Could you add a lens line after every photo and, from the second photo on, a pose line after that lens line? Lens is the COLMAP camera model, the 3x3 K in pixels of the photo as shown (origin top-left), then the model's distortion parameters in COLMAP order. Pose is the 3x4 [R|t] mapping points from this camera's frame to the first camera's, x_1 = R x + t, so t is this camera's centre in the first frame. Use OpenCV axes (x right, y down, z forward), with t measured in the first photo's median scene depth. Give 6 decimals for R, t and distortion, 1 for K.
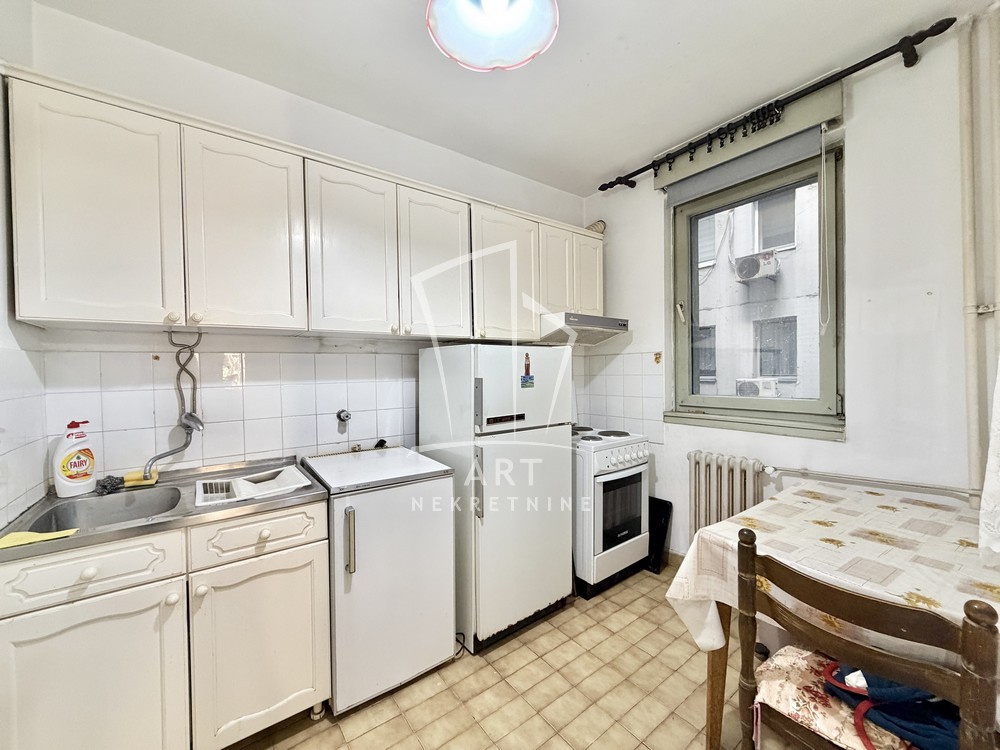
lens RADIAL K [[397.9, 0, 500.0], [0, 397.9, 375.0], [0, 0, 1]] dist [-0.010050, -0.000155]
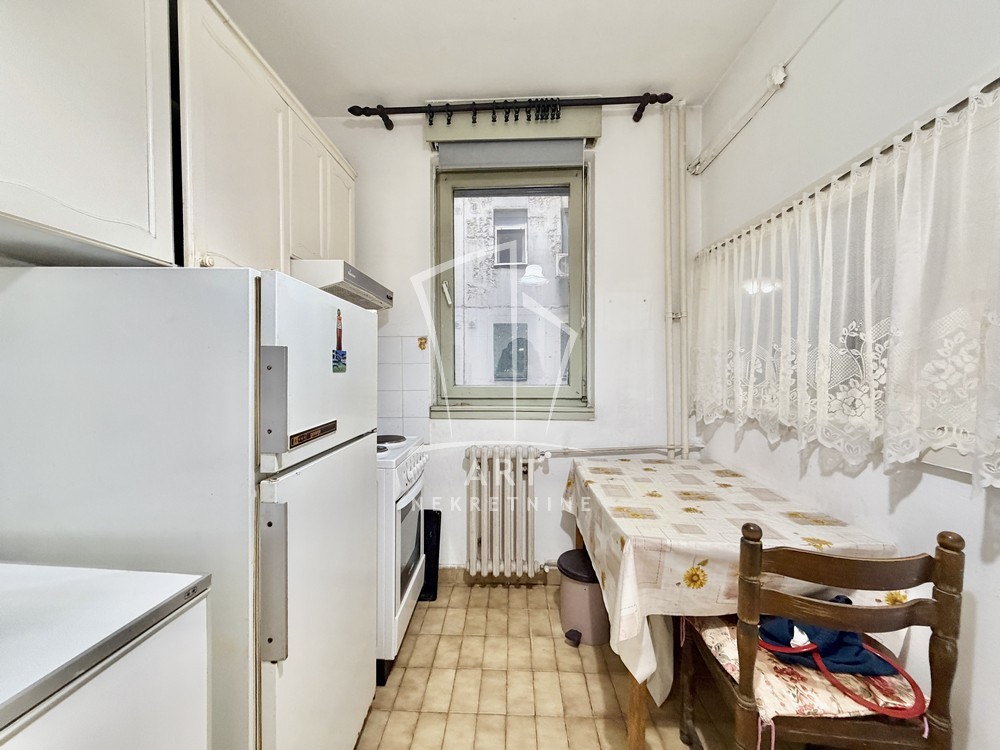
lens RADIAL K [[396.6, 0, 500.0], [0, 396.6, 375.0], [0, 0, 1]] dist [-0.002275, -0.000058]
pose [[0.633589, -0.001752, 0.773668, -0.272250], [0.002536, 0.999997, 0.000188, 0.044960], [-0.773666, 0.001843, 0.633591, 0.611395]]
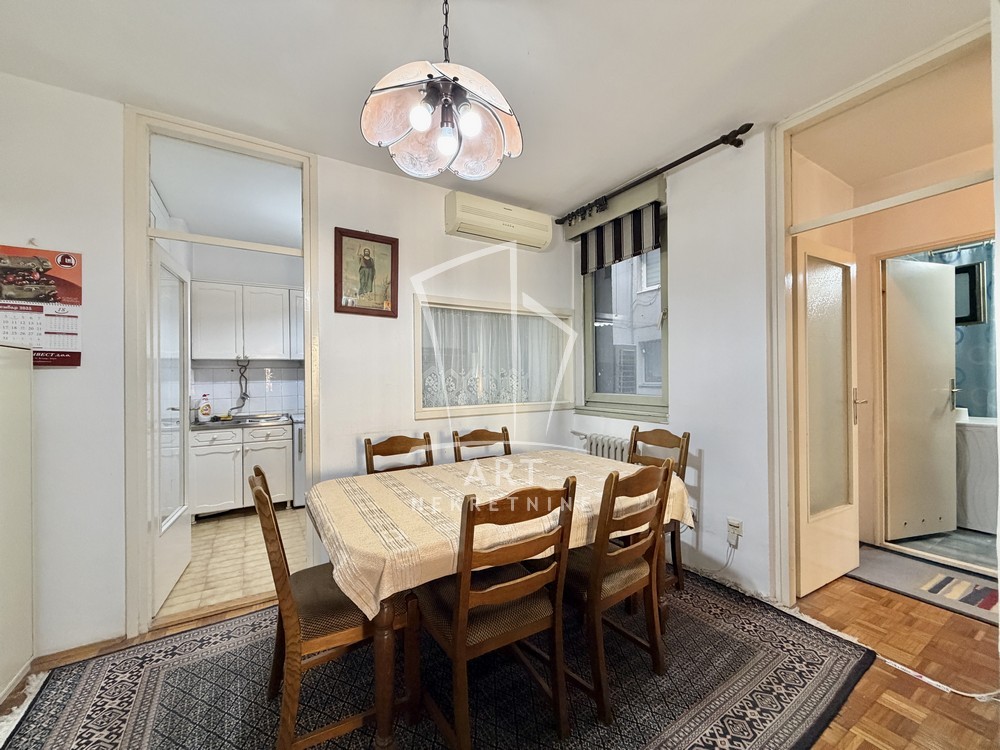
lens RADIAL K [[399.8, 0, 496.2], [0, 399.8, 376.1], [0, 0, 1]] dist [-0.002424, -0.000111]
pose [[0.994327, -0.000936, -0.106359, 0.418916], [-0.000295, 0.999933, -0.011554, 0.007552], [0.106363, 0.011519, 0.994261, -0.527392]]
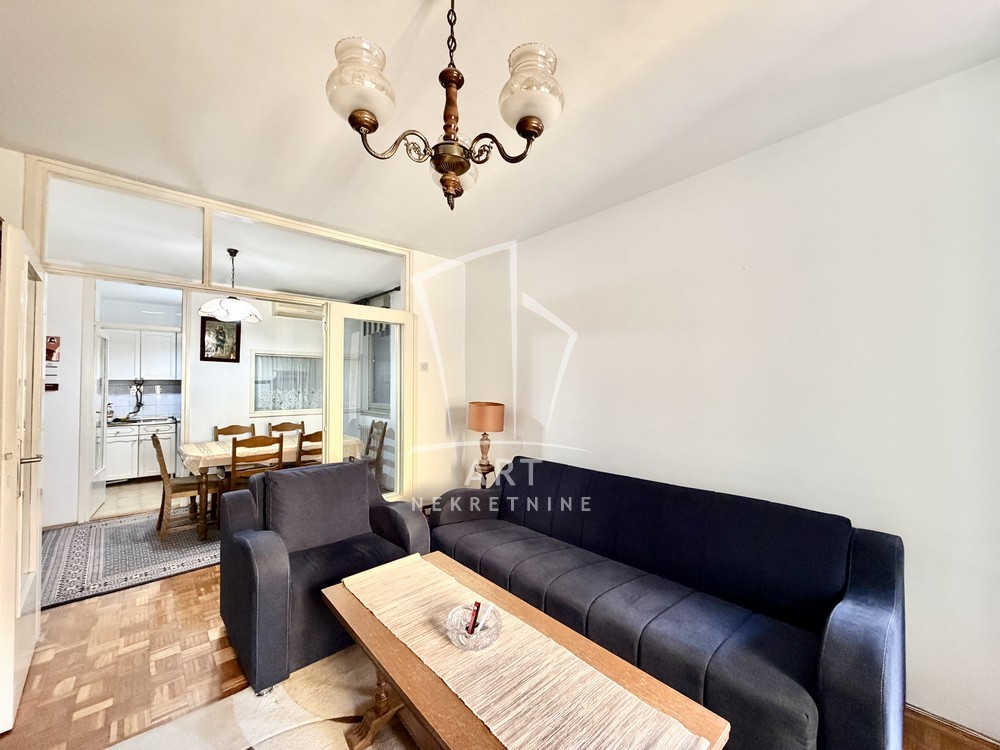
lens RADIAL K [[397.9, 0, 500.0], [0, 397.9, 375.0], [0, 0, 1]] dist [-0.010050, -0.000155]
pose [[0.995600, 0.009871, 0.093184, 0.857388], [-0.006864, 0.999447, -0.032538, -0.023157], [-0.093454, 0.031756, 0.995117, -1.154203]]
